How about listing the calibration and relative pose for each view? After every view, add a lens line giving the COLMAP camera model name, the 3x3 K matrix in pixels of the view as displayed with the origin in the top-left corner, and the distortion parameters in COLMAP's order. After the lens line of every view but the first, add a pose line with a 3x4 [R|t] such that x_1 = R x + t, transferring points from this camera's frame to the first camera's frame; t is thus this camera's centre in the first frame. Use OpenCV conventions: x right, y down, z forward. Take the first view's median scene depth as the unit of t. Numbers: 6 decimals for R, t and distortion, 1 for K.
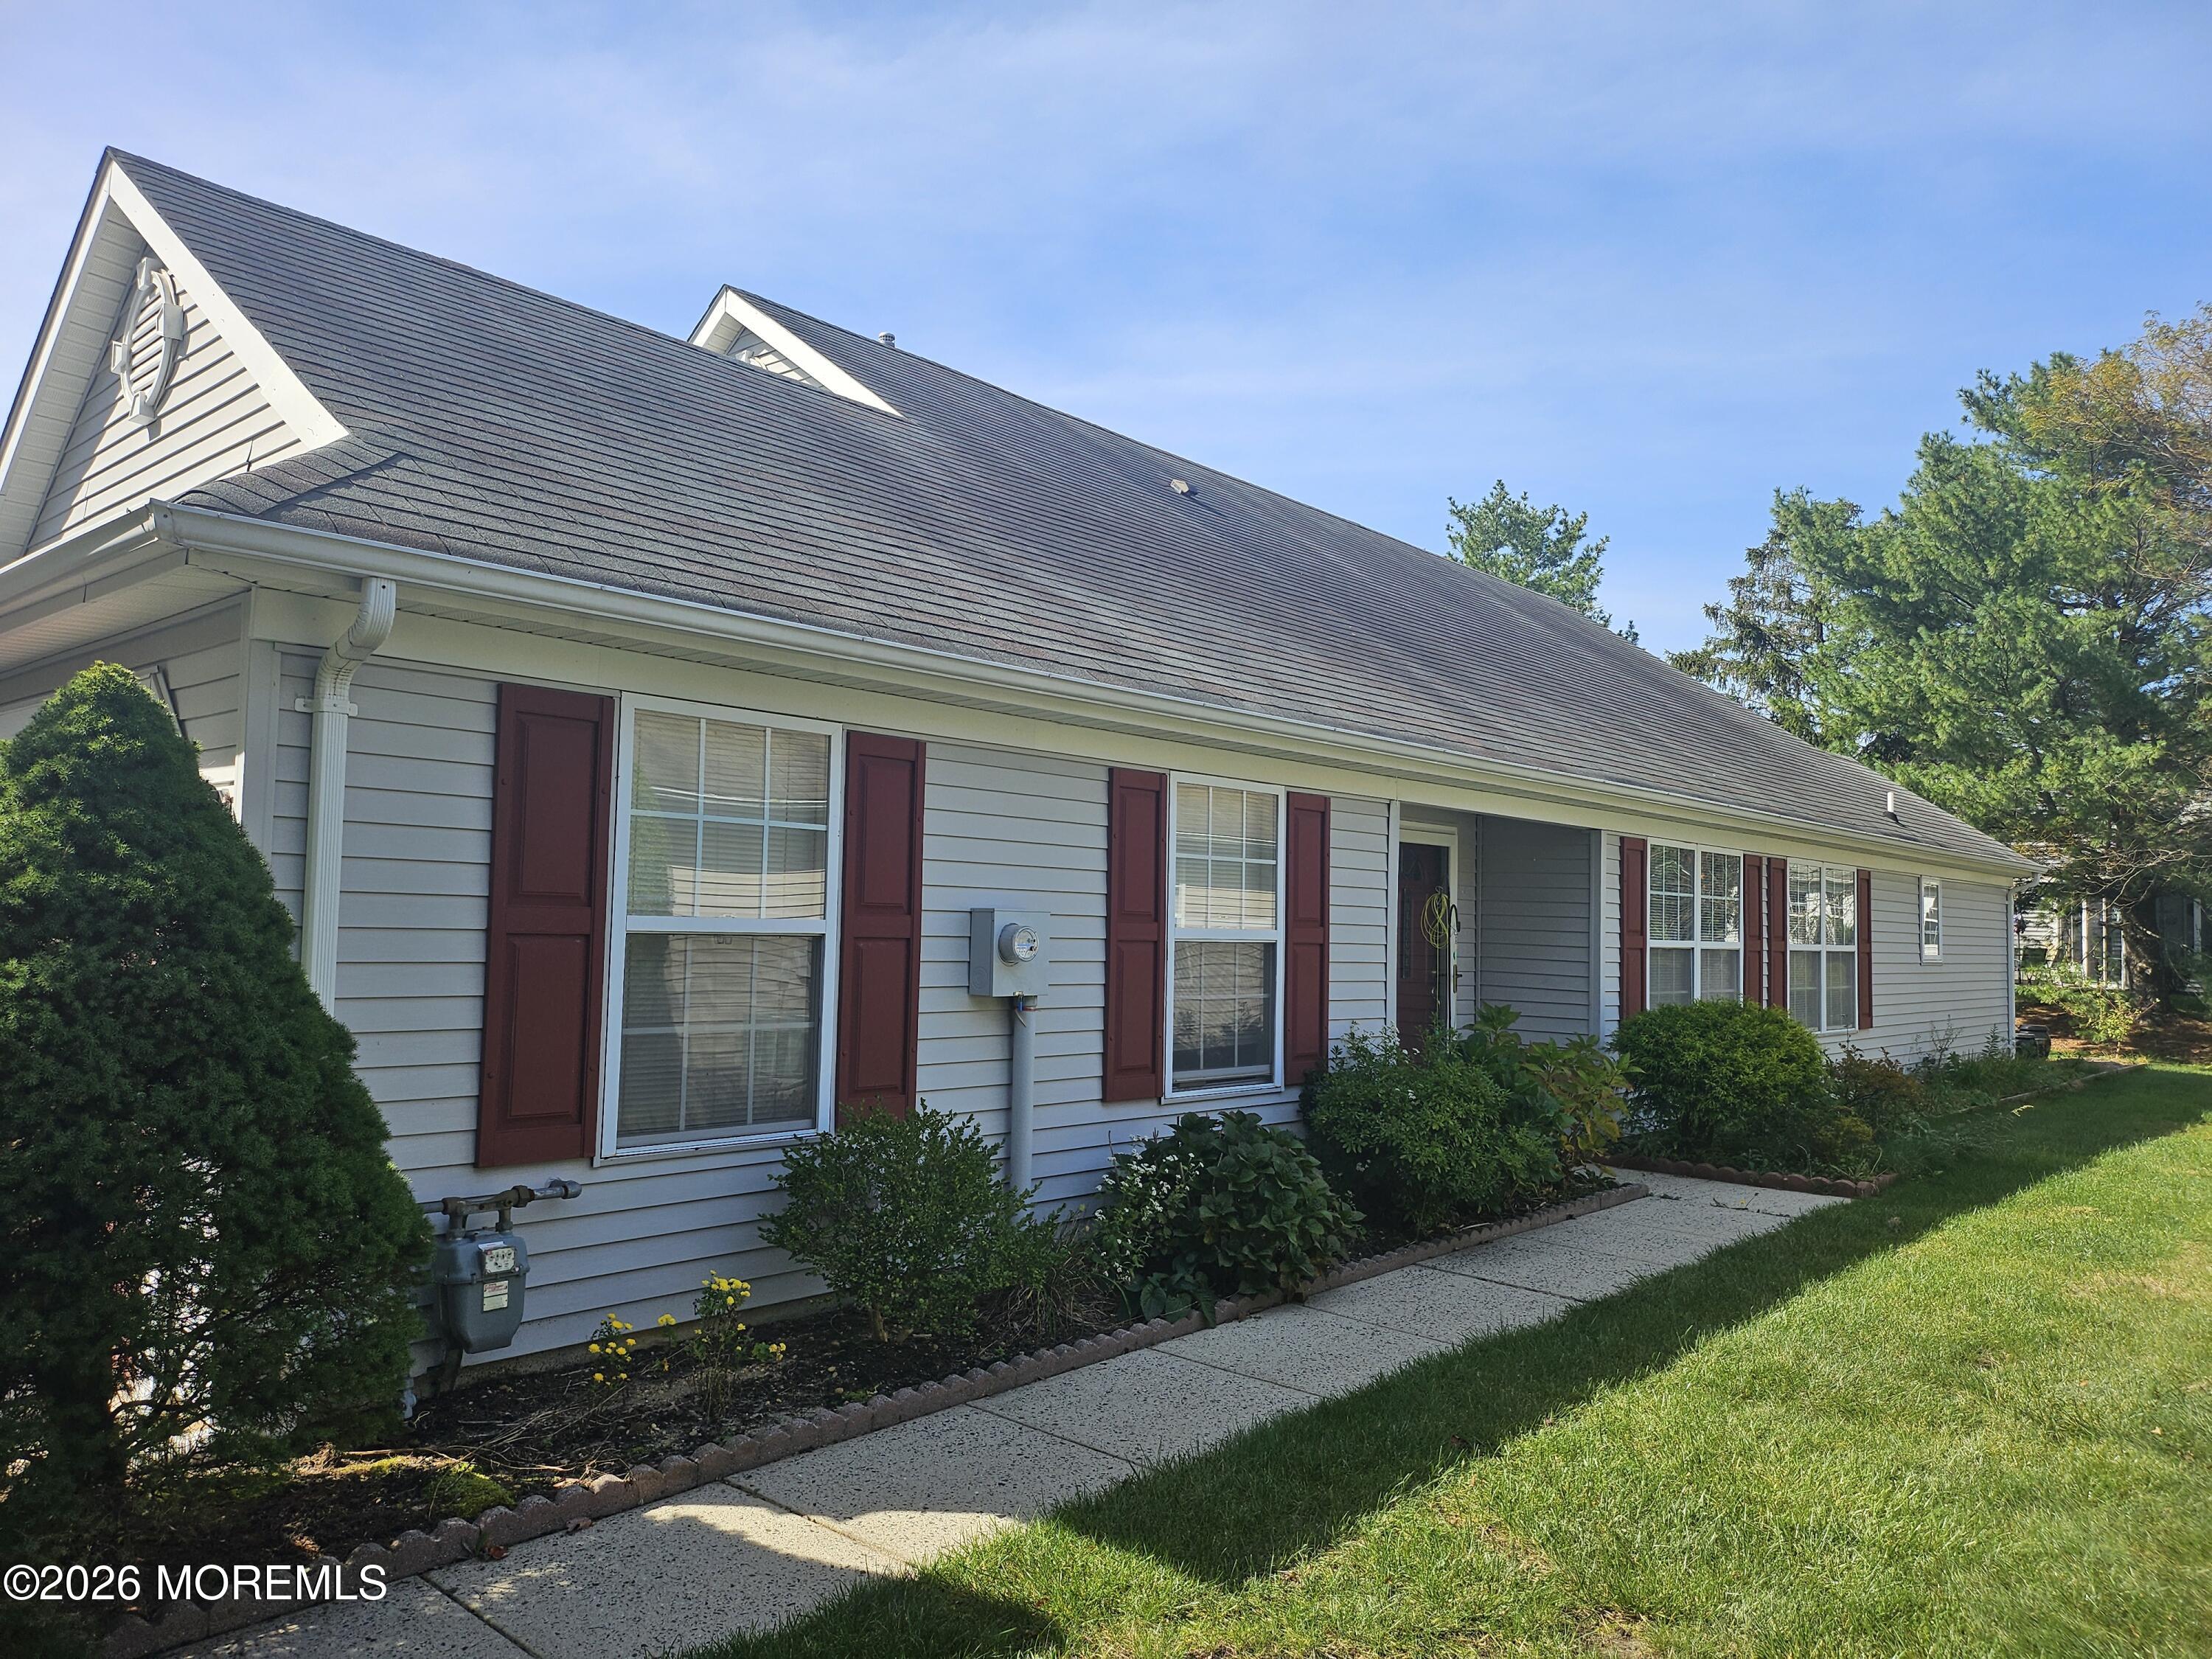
lens RADIAL K [[1553.6, 0, 1107.8], [0, 1553.6, 831.8], [0, 0, 1]] dist [0.055366, -0.066460]
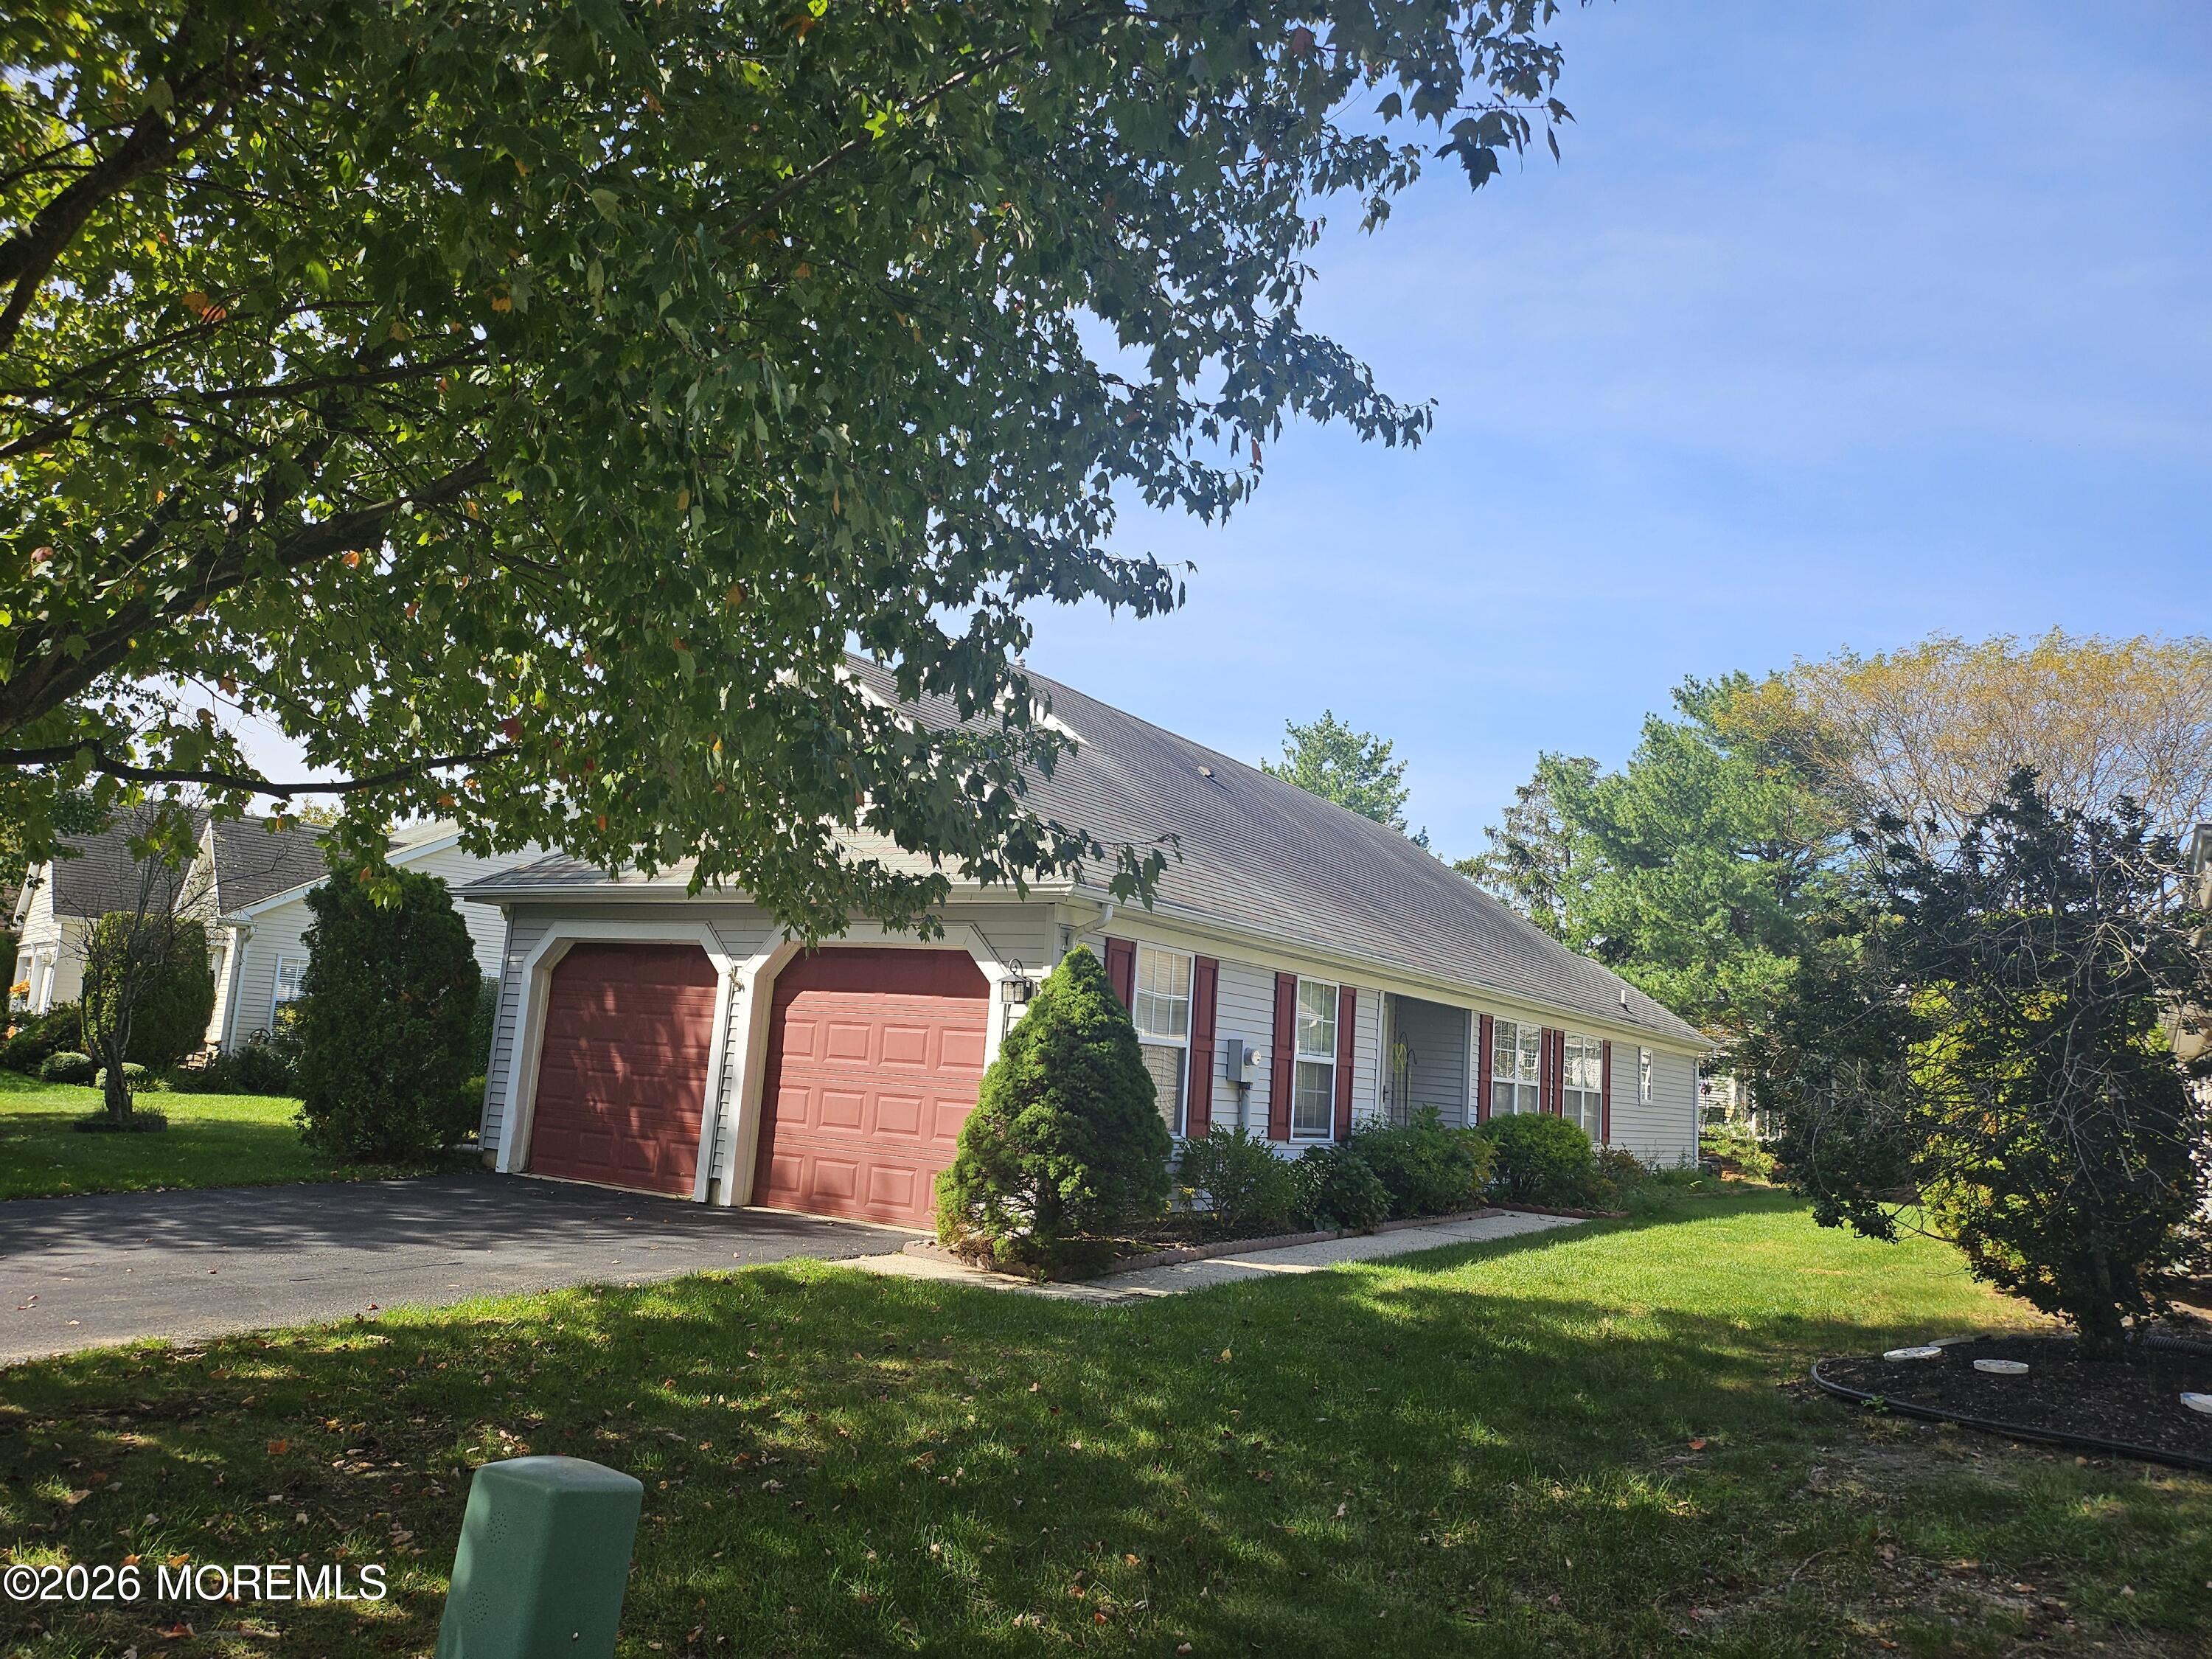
lens RADIAL K [[1553.6, 0, 1091.7], [0, 1553.6, 823.5], [0, 0, 1]] dist [0.055366, -0.066460]
pose [[0.987181, 0.071944, 0.142467, -0.153176], [-0.058868, 0.993833, -0.093966, -0.008317], [-0.148349, 0.084374, 0.985329, -0.278537]]
